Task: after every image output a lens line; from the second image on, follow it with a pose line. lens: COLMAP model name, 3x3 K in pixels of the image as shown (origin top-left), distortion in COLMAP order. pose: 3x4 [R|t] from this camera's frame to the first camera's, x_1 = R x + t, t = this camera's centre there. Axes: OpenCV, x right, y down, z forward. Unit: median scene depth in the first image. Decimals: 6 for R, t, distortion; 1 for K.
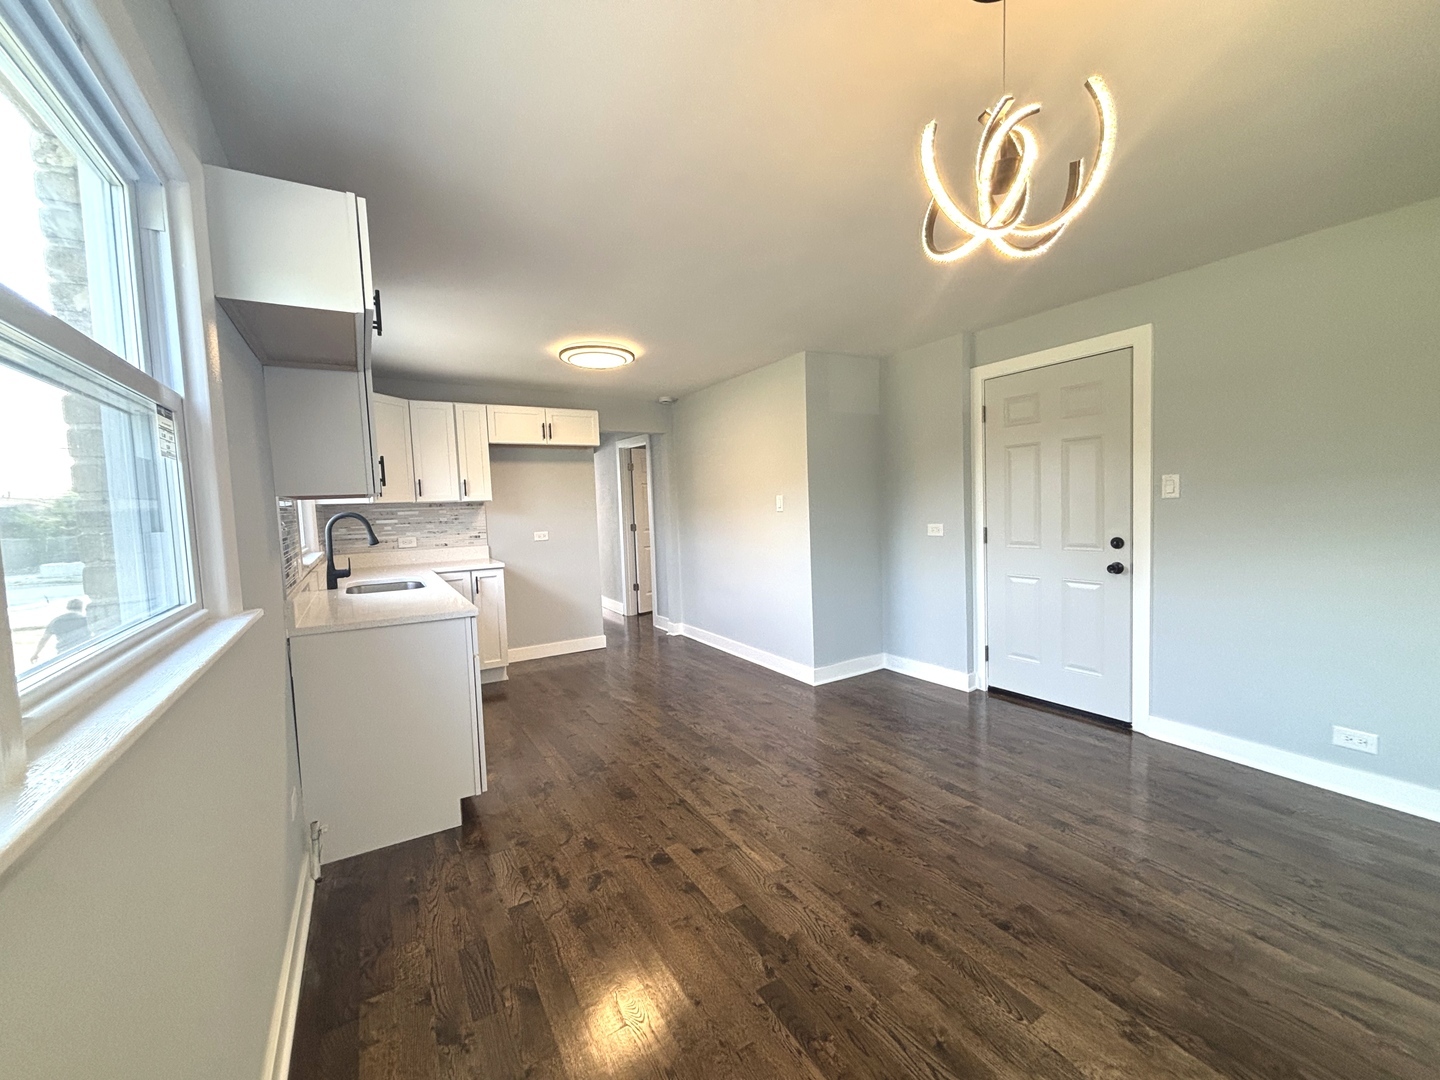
lens RADIAL K [[574.8, 0, 707.5], [0, 574.8, 541.2], [0, 0, 1]] dist [0.011529, -0.002397]
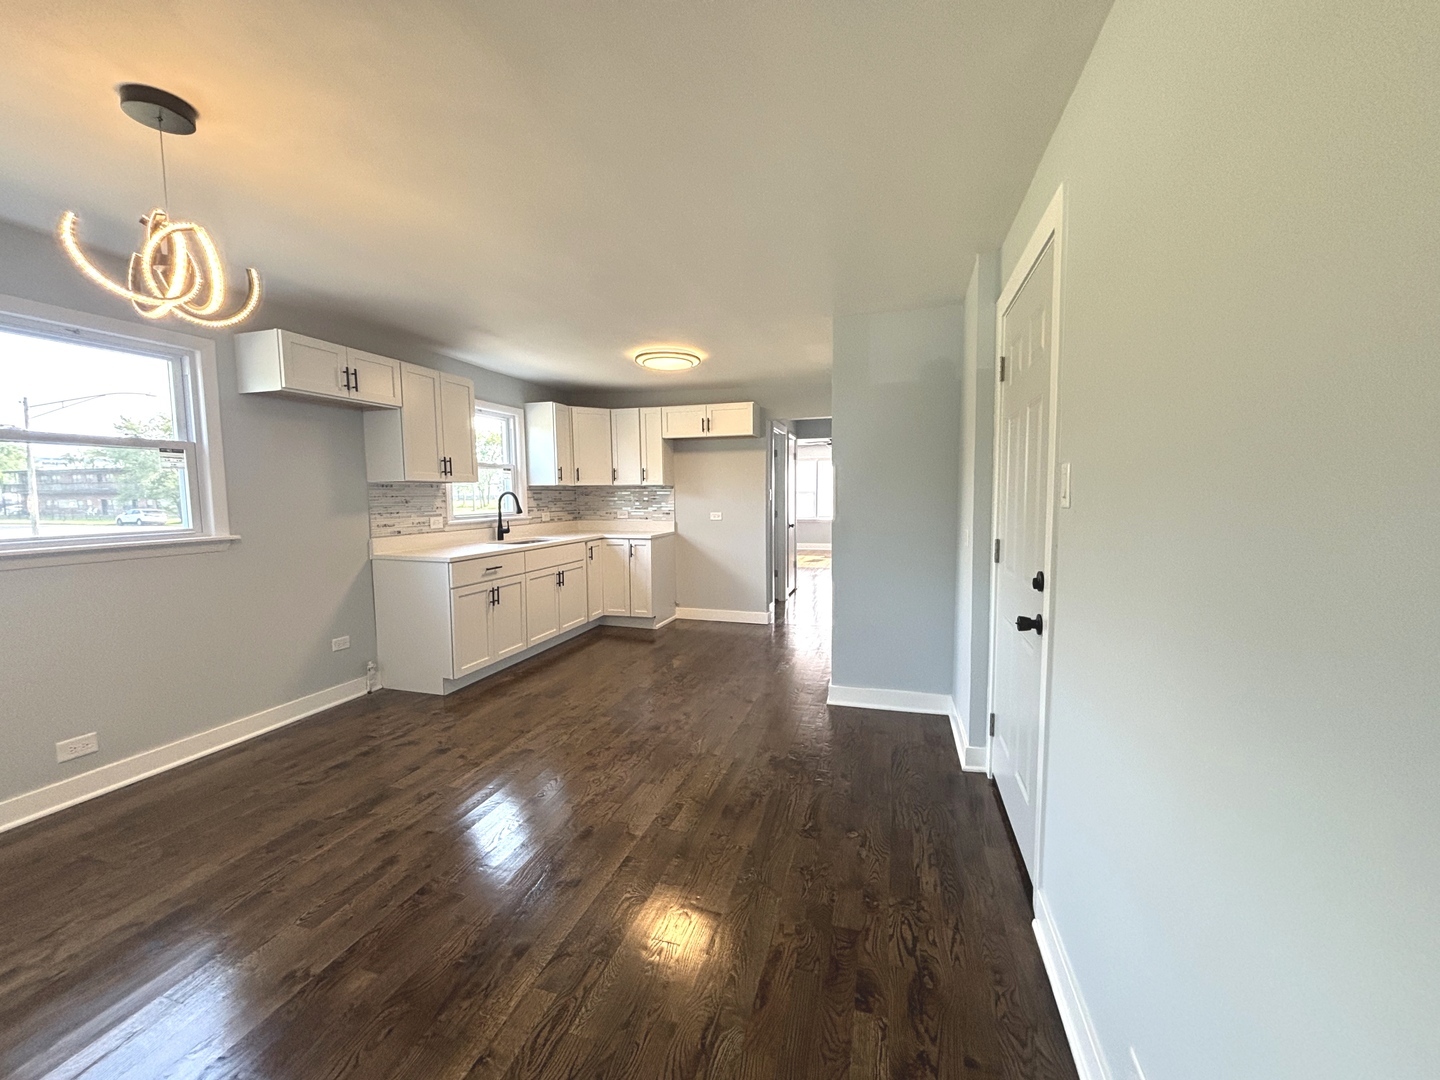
lens RADIAL K [[574.8, 0, 718.9], [0, 574.8, 542.8], [0, 0, 1]] dist [0.011529, -0.002397]
pose [[0.672621, 0.091164, -0.734350, 0.918269], [-0.061831, 0.995836, 0.066992, -0.052875], [0.737399, 0.000345, 0.675457, 0.382431]]
